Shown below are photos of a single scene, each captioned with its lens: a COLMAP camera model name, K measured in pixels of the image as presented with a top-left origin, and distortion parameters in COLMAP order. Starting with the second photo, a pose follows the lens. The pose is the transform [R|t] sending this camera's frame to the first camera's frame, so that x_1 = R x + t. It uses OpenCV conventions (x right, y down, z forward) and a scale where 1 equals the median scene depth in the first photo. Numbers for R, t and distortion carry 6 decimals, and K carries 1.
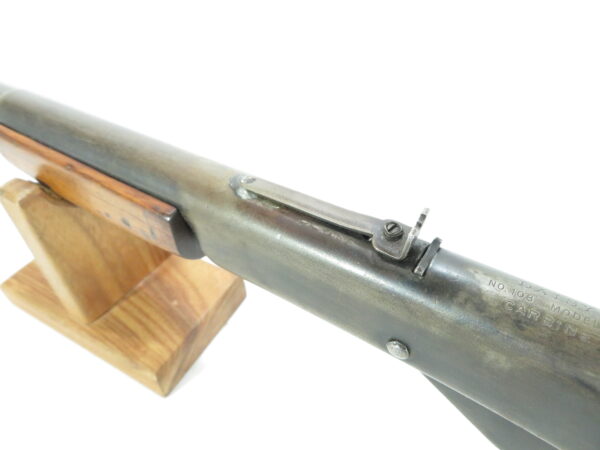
lens RADIAL K [[437.2, 0, 299.4], [0, 437.2, 215.2], [0, 0, 1]] dist [-0.006953, -0.001243]
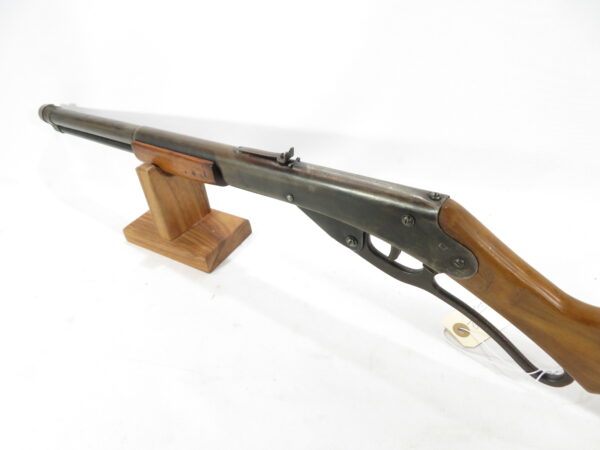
lens RADIAL K [[437.2, 0, 299.4], [0, 437.2, 215.2], [0, 0, 1]] dist [-0.006953, -0.001243]
pose [[0.996280, -0.046847, -0.072331, 0.258369], [0.039010, 0.993579, -0.106202, 0.380616], [0.076842, 0.102986, 0.991710, -0.975787]]
